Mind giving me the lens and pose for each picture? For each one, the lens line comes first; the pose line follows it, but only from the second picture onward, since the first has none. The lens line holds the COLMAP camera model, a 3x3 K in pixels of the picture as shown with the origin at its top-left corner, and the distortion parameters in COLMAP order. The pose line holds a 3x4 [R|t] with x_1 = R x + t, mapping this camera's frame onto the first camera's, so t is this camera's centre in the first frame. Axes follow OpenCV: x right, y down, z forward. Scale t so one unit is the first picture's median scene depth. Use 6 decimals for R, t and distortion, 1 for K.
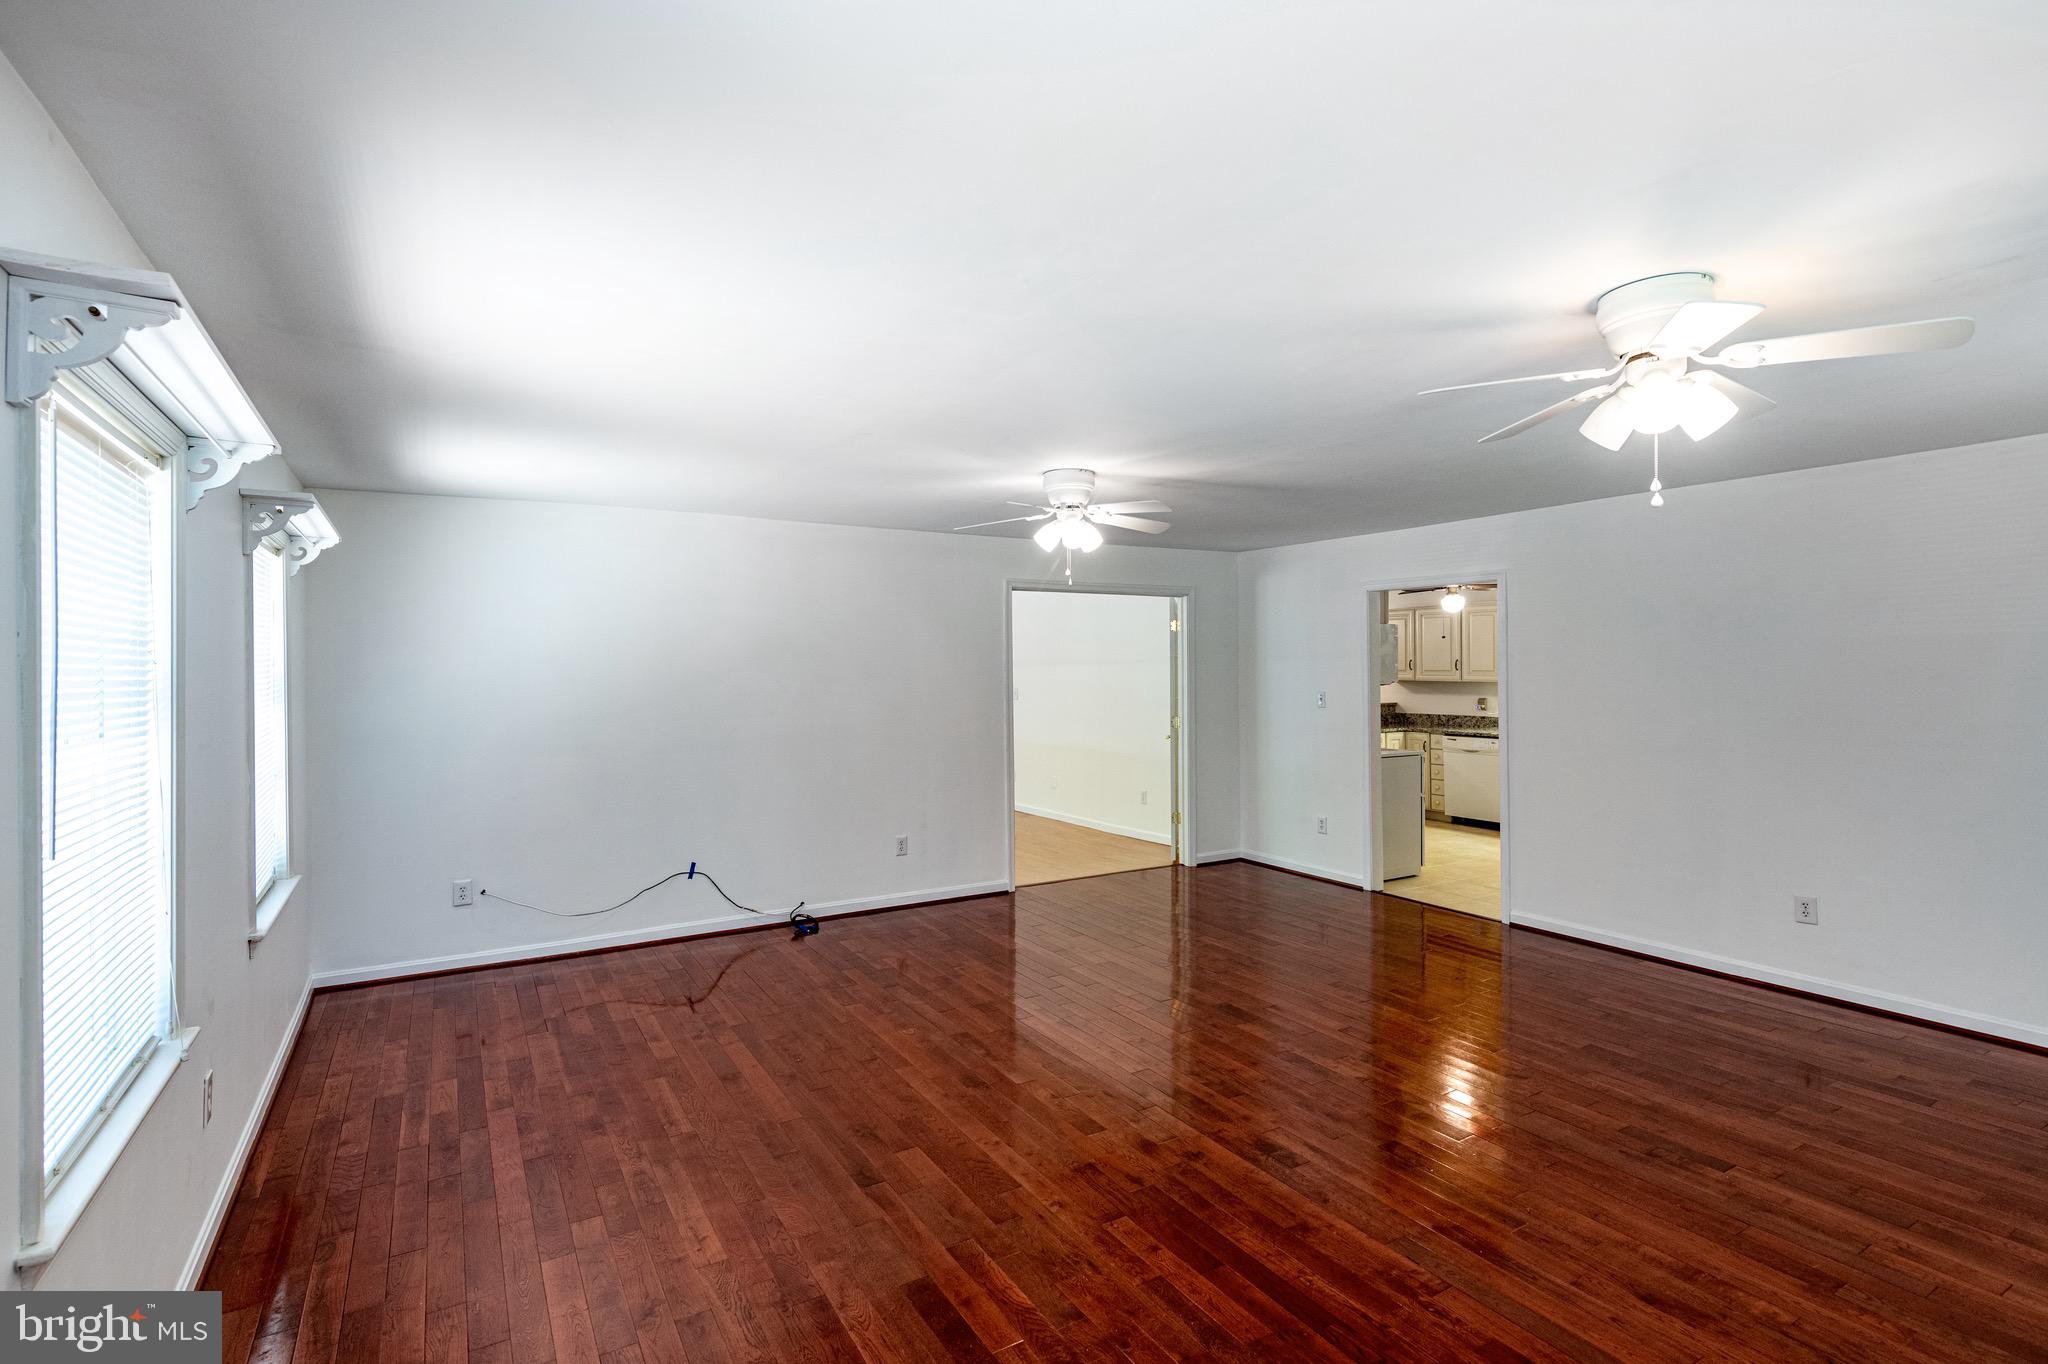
lens RADIAL K [[966.7, 0, 1028.6], [0, 966.7, 671.3], [0, 0, 1]] dist [0.014045, -0.003764]
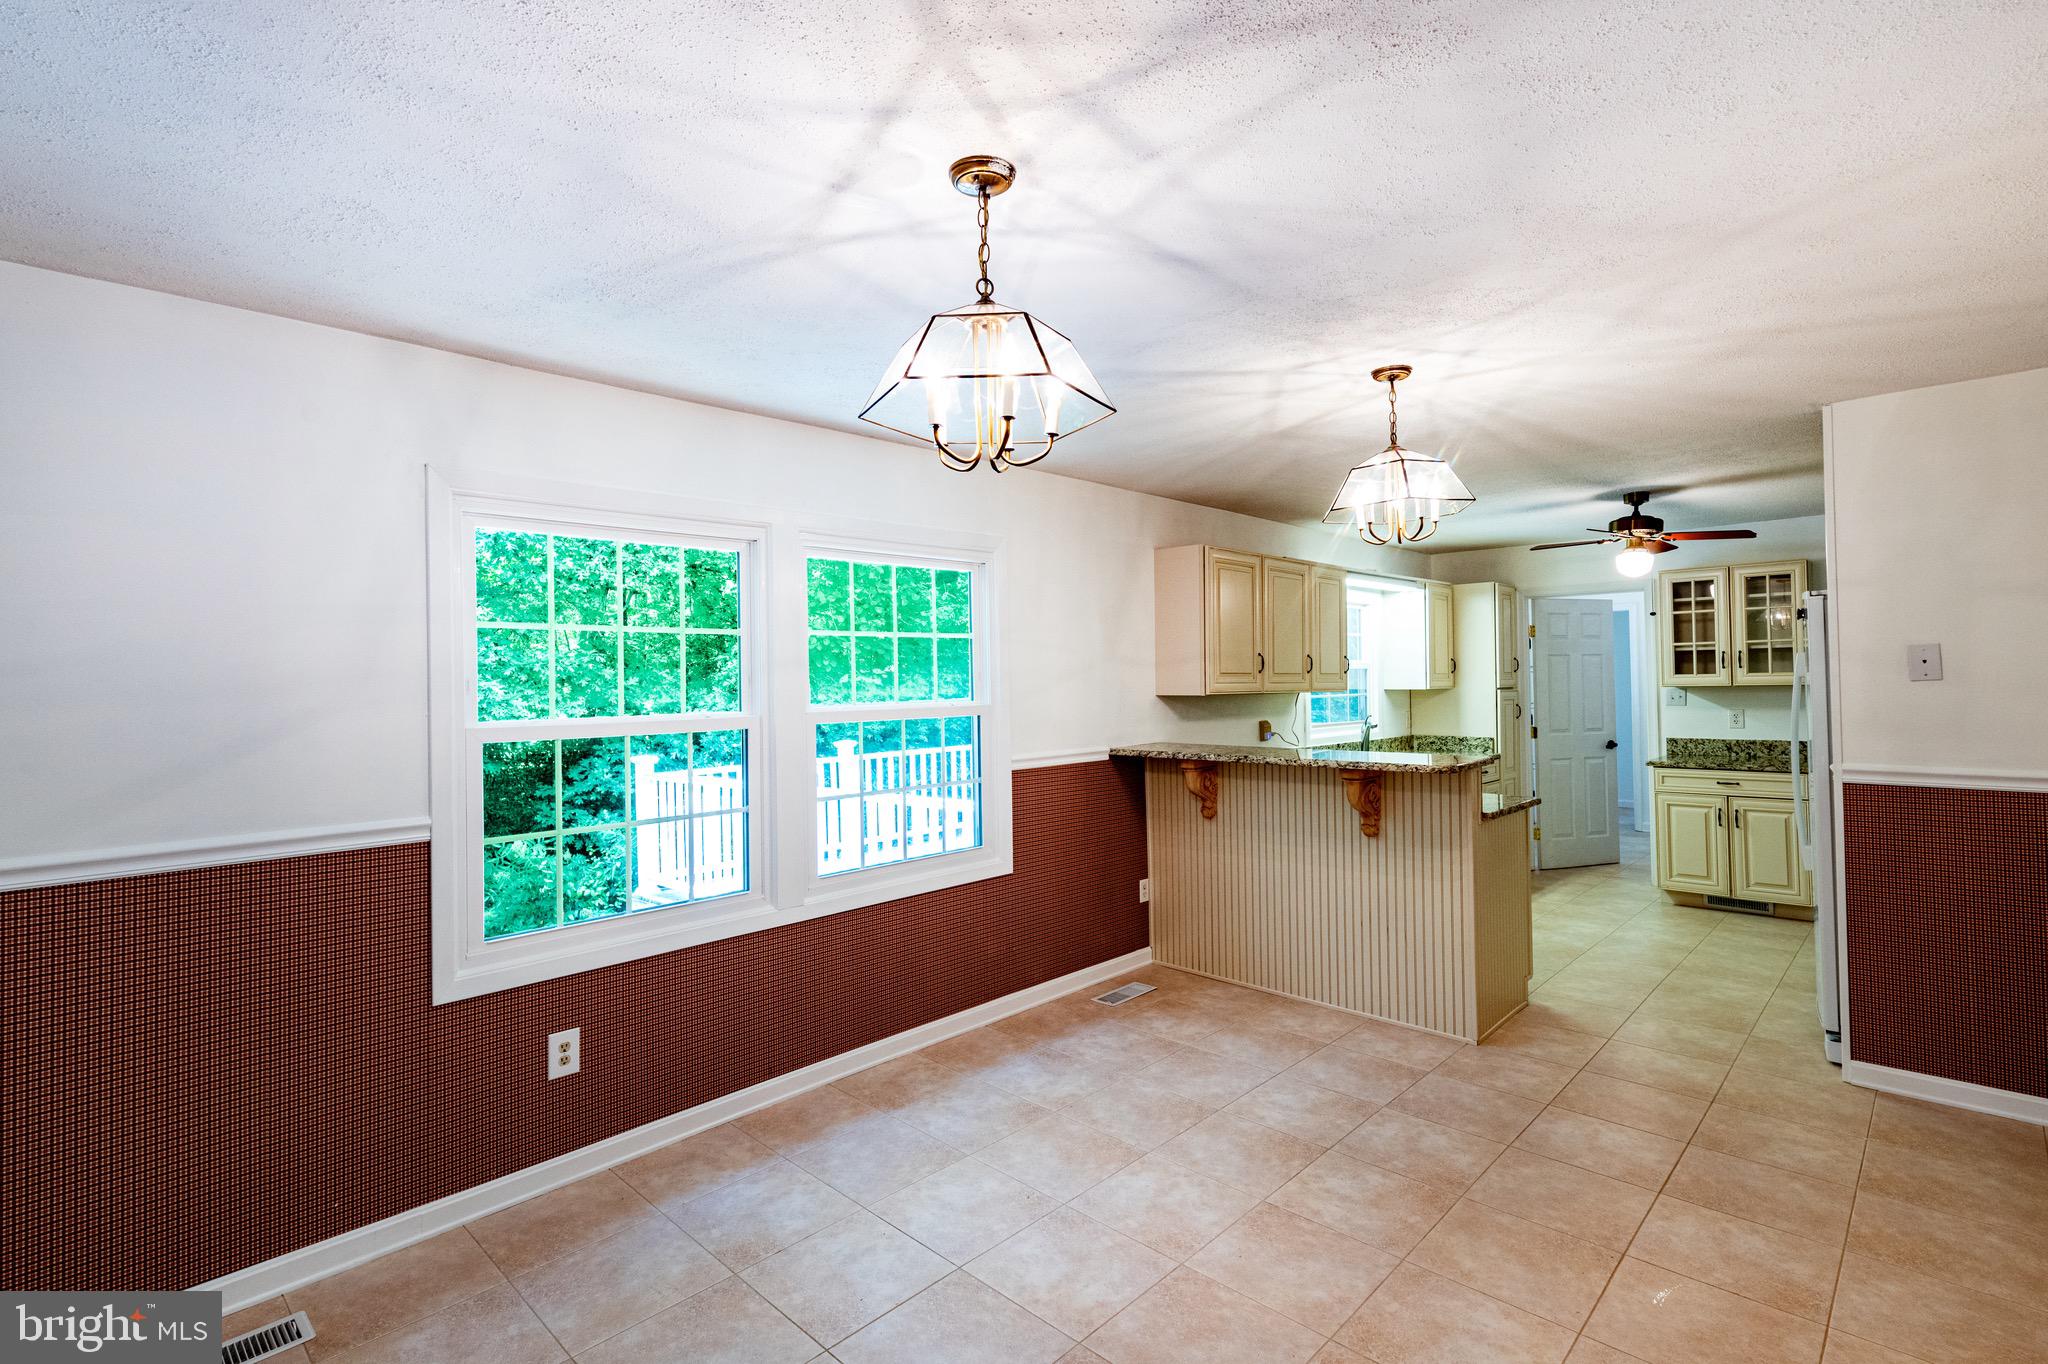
lens RADIAL K [[966.7, 0, 1018.8], [0, 966.7, 667.2], [0, 0, 1]] dist [0.014045, -0.003764]
pose [[-0.259593, 0.019401, 0.965523, -0.138320], [0.013228, 0.999776, -0.016532, 0.005675], [-0.965627, 0.008481, -0.259792, 2.930484]]
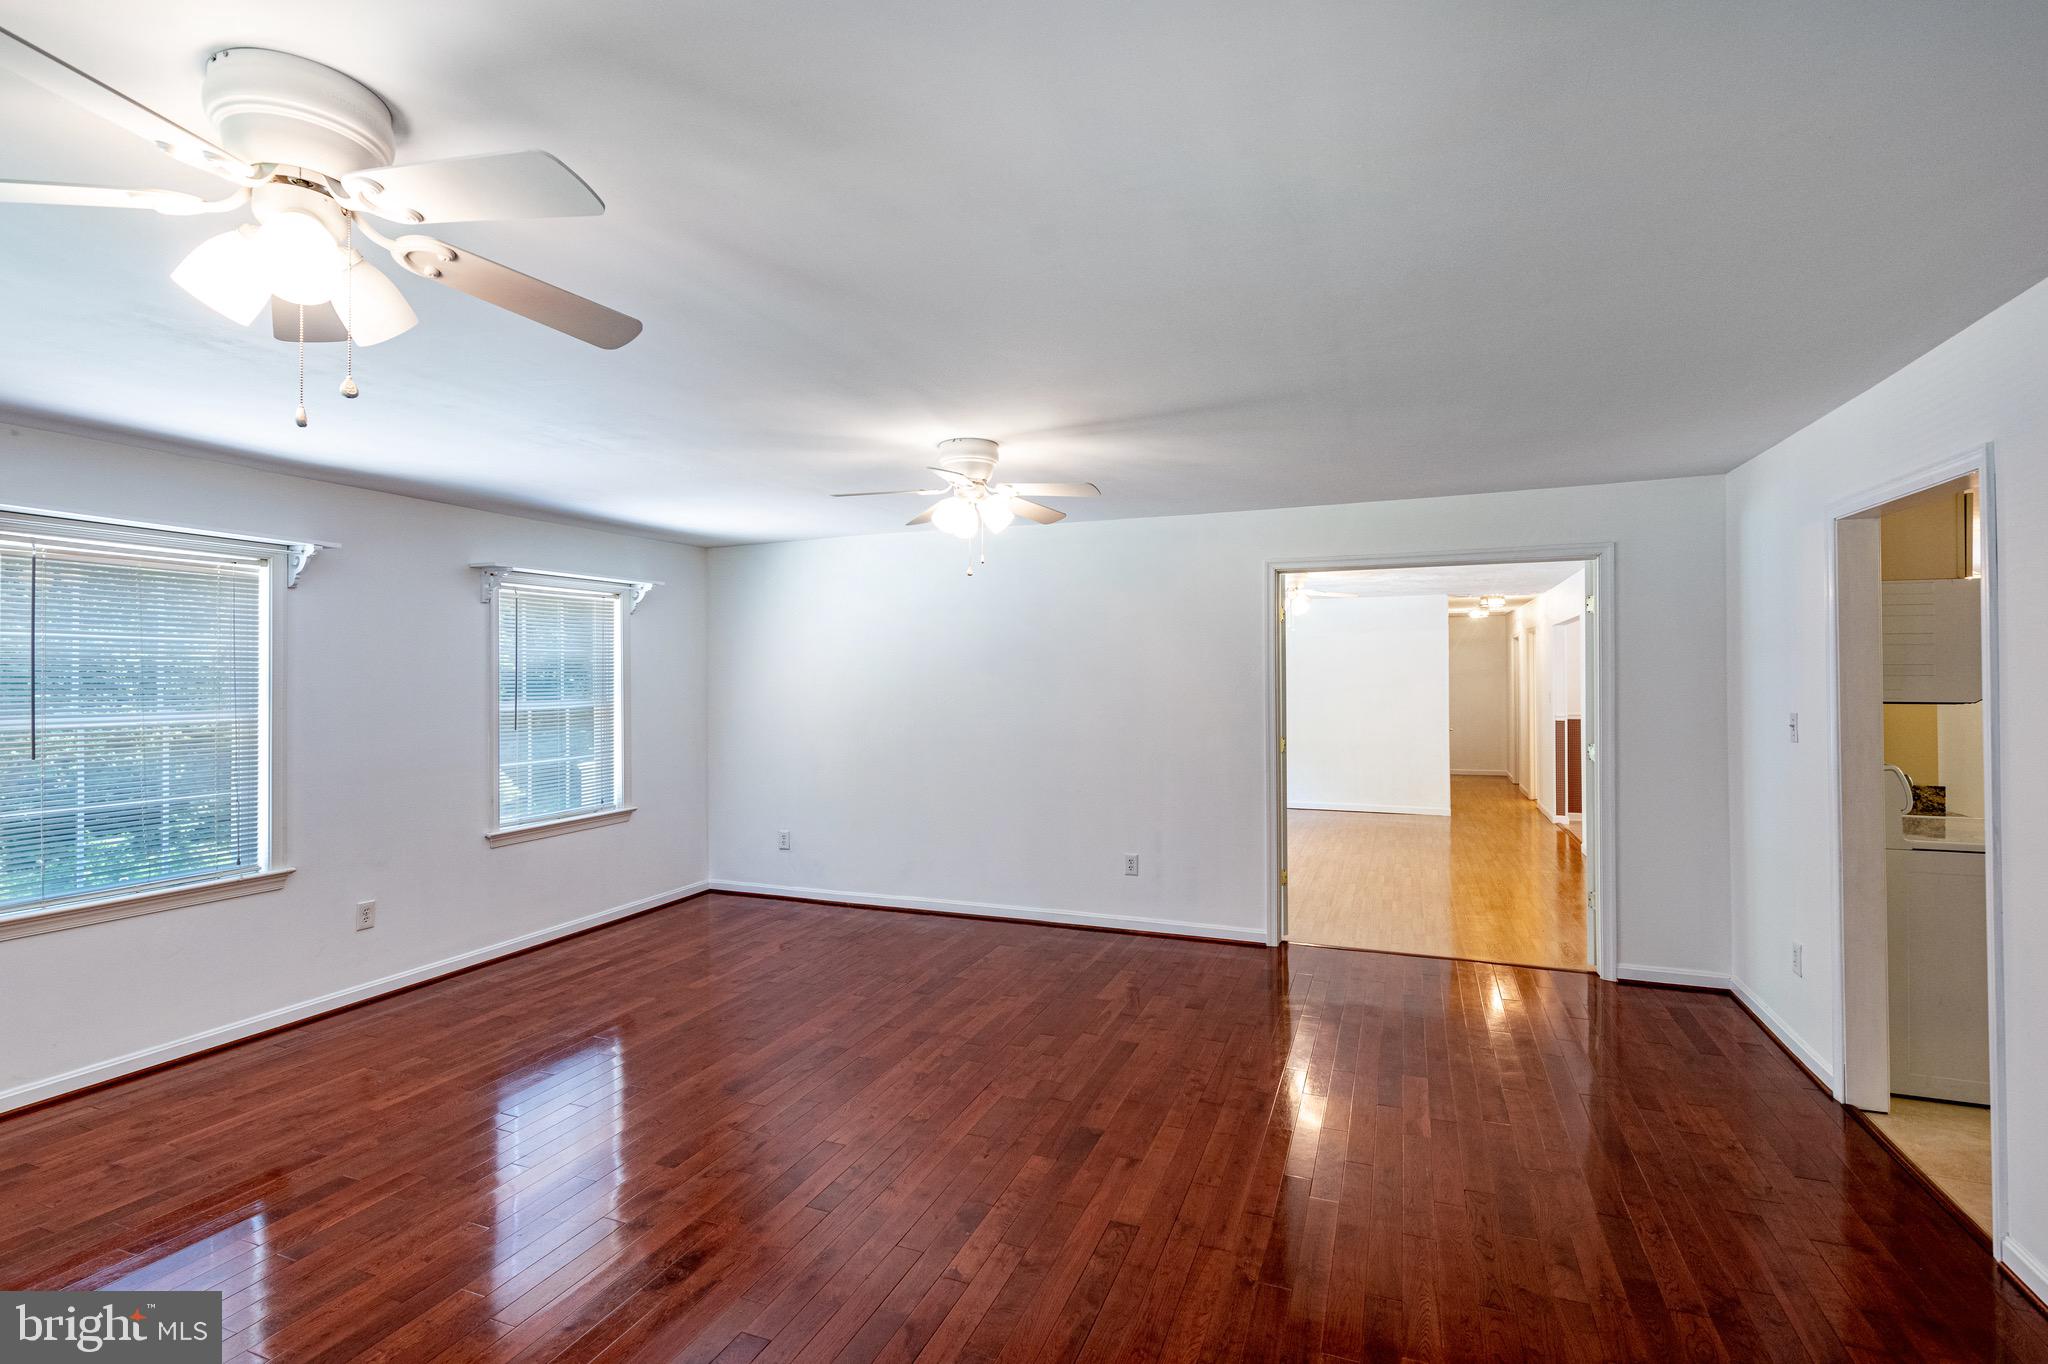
lens RADIAL K [[966.7, 0, 1017.8], [0, 966.7, 673.5], [0, 0, 1]] dist [0.014045, -0.003764]
pose [[0.604505, 0.000396, -0.796601, 0.761692], [-0.000601, 1.000000, 0.000041, 0.000218], [0.796601, 0.000454, 0.604505, 0.523887]]
